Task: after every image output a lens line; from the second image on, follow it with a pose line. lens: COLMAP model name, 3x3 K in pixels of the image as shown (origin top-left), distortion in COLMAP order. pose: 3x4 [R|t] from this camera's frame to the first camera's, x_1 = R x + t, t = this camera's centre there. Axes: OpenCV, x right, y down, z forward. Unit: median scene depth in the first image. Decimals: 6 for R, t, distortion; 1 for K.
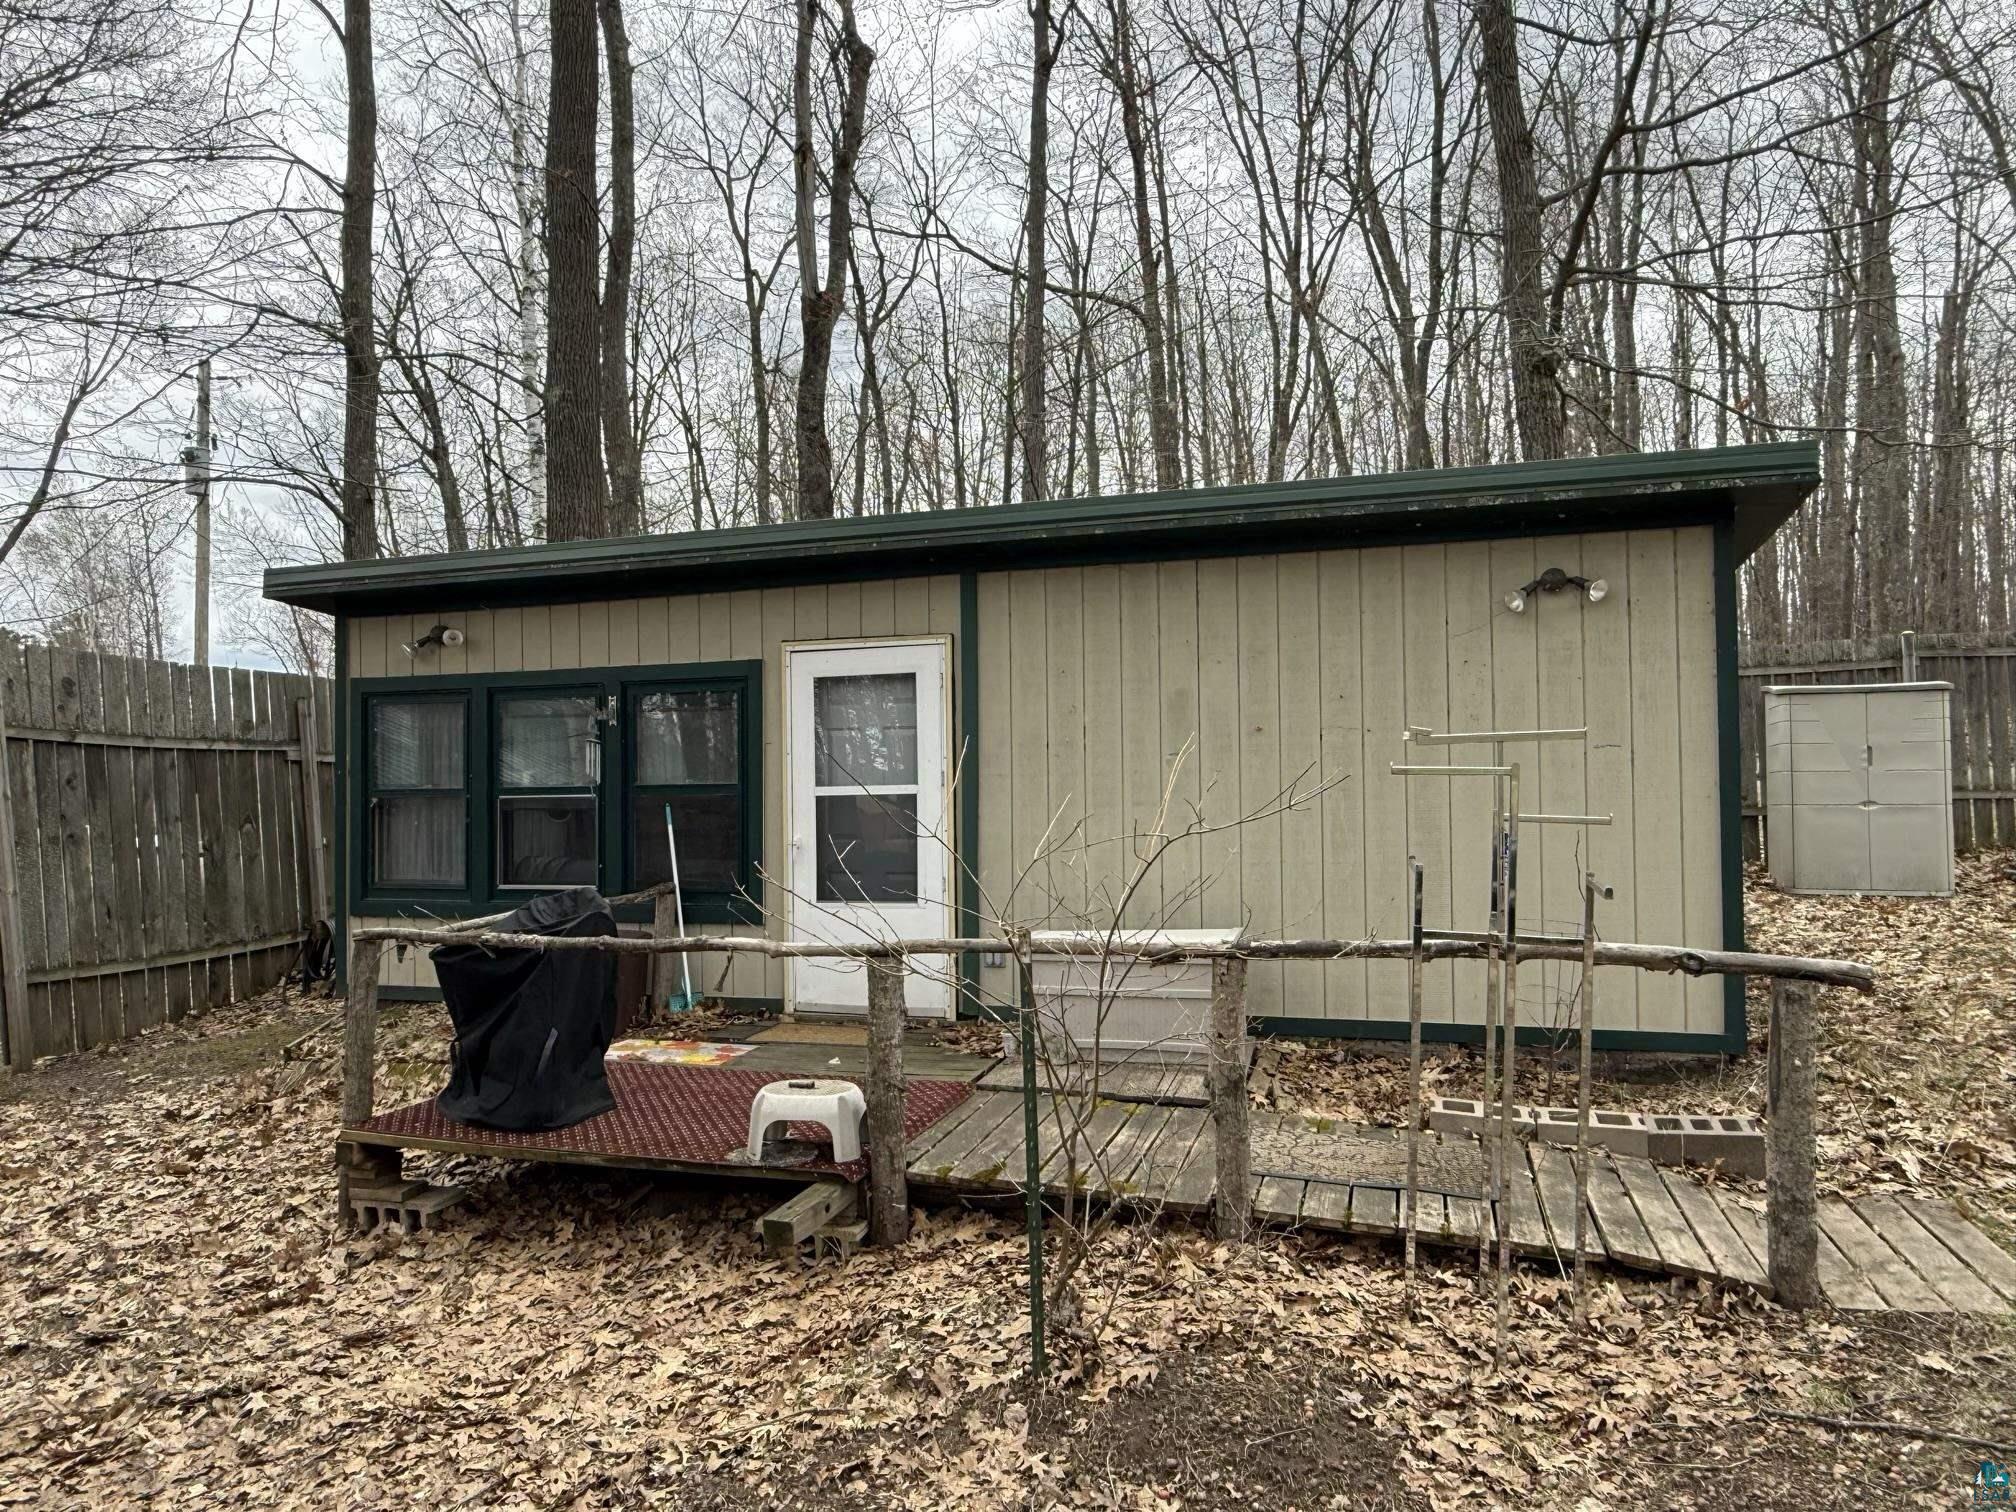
lens RADIAL K [[1296.5, 0, 1011.8], [0, 1296.5, 764.2], [0, 0, 1]] dist [0.002258, 0.000271]
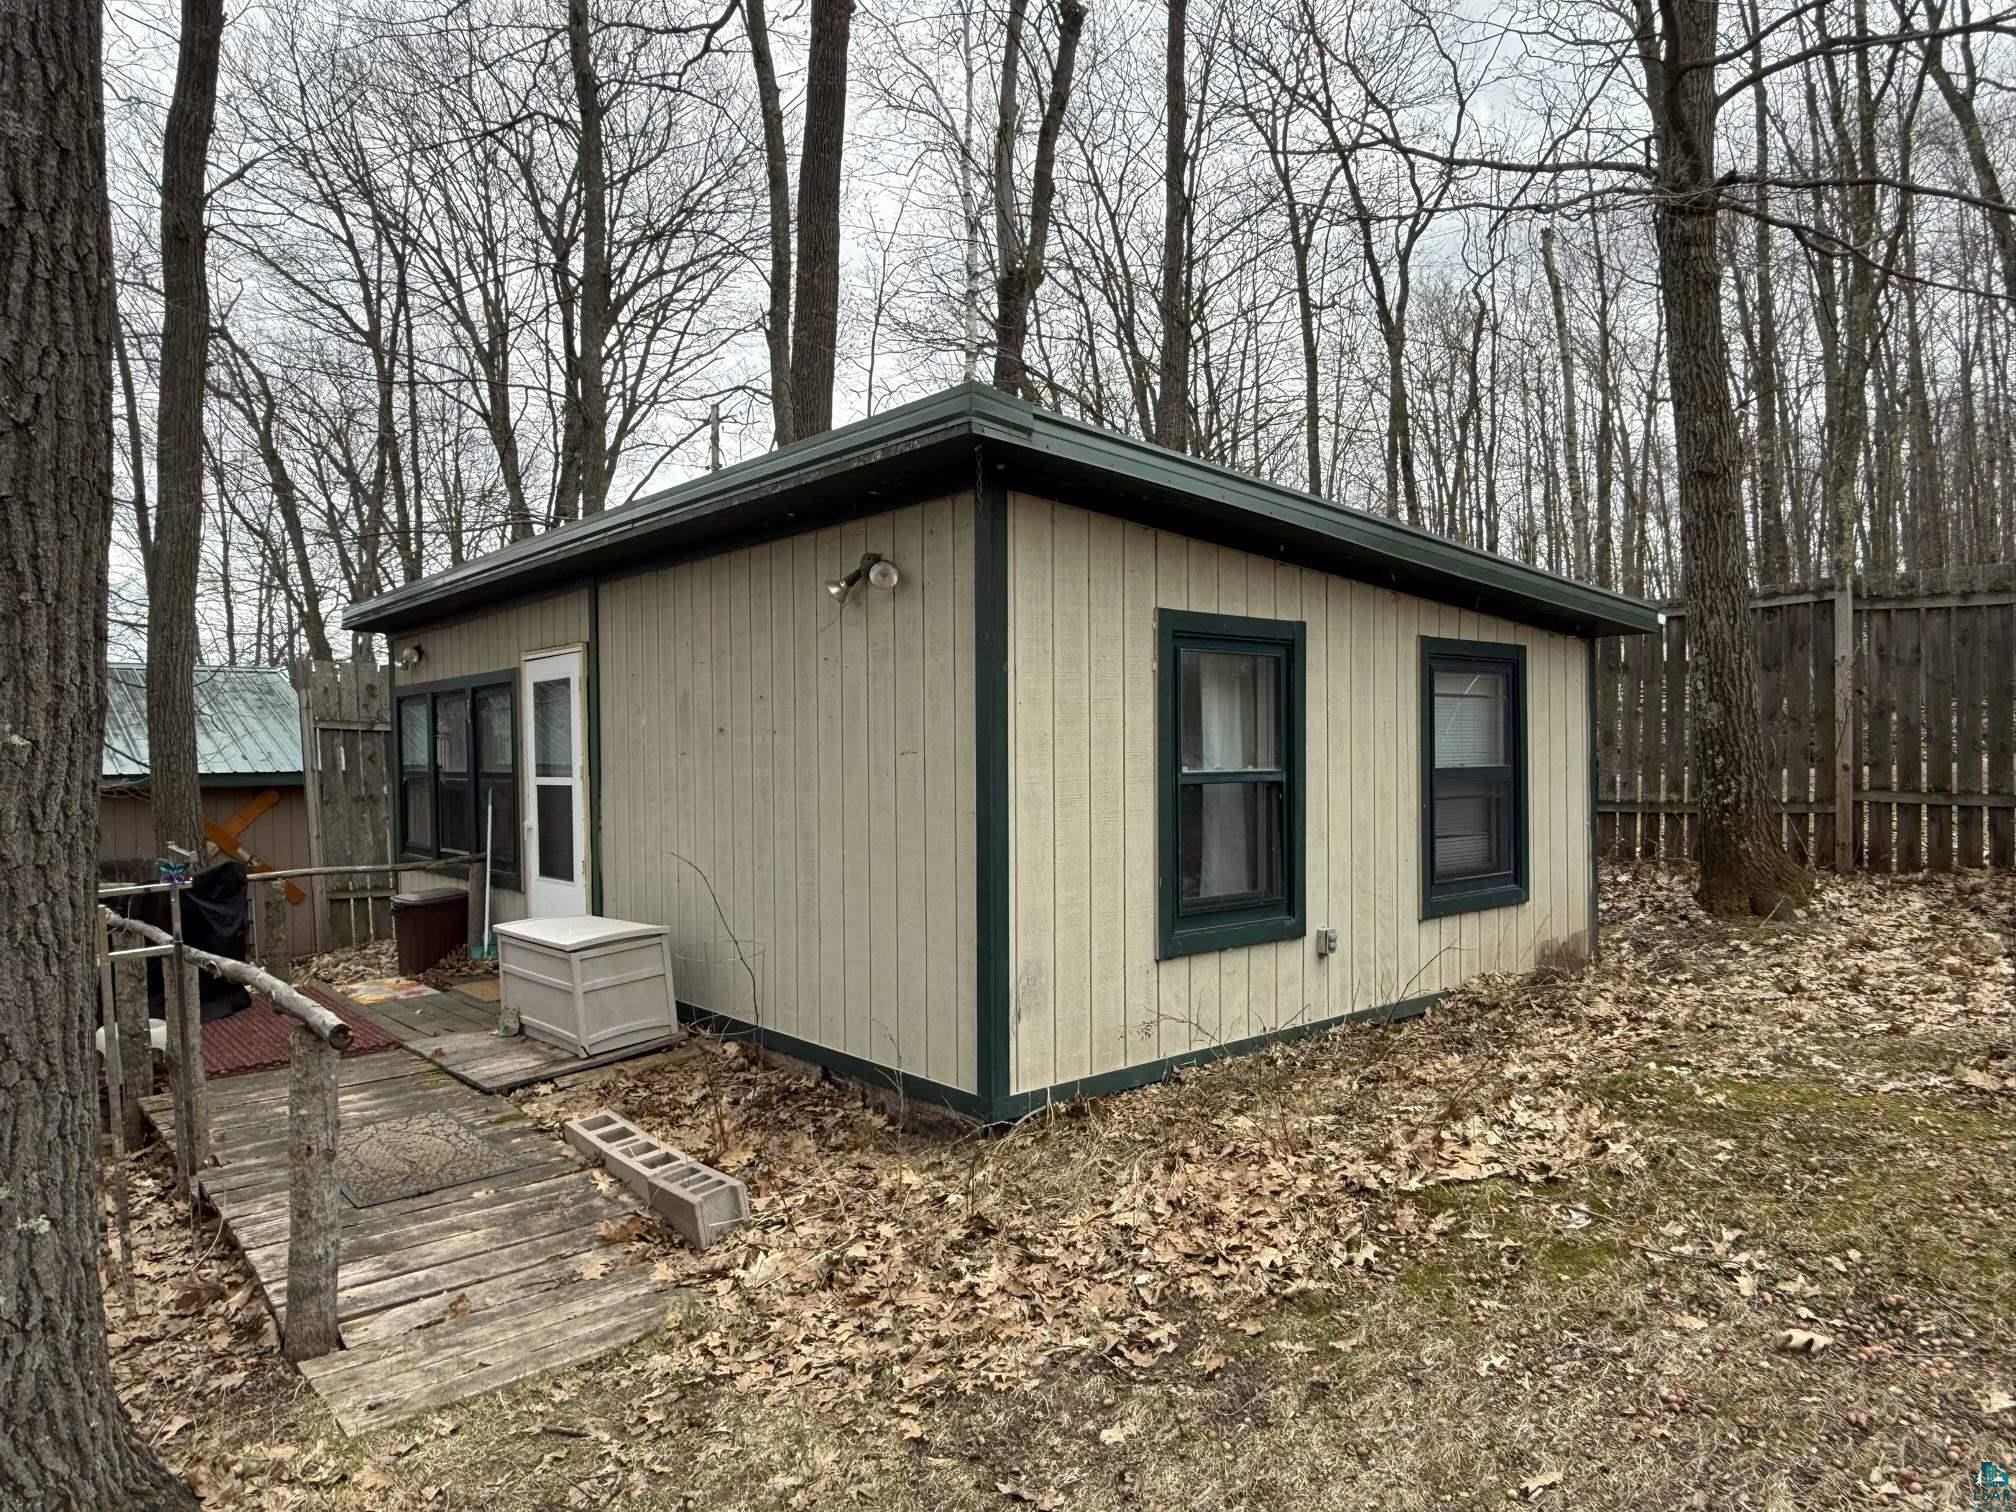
lens RADIAL K [[1288.5, 0, 1005.8], [0, 1288.5, 753.3], [0, 0, 1]] dist [-0.002515, -0.000208]
pose [[0.842083, 0.002360, -0.539343, 0.853614], [0.018865, 0.999250, 0.033827, -0.035797], [0.539018, -0.038660, 0.841406, 0.261463]]
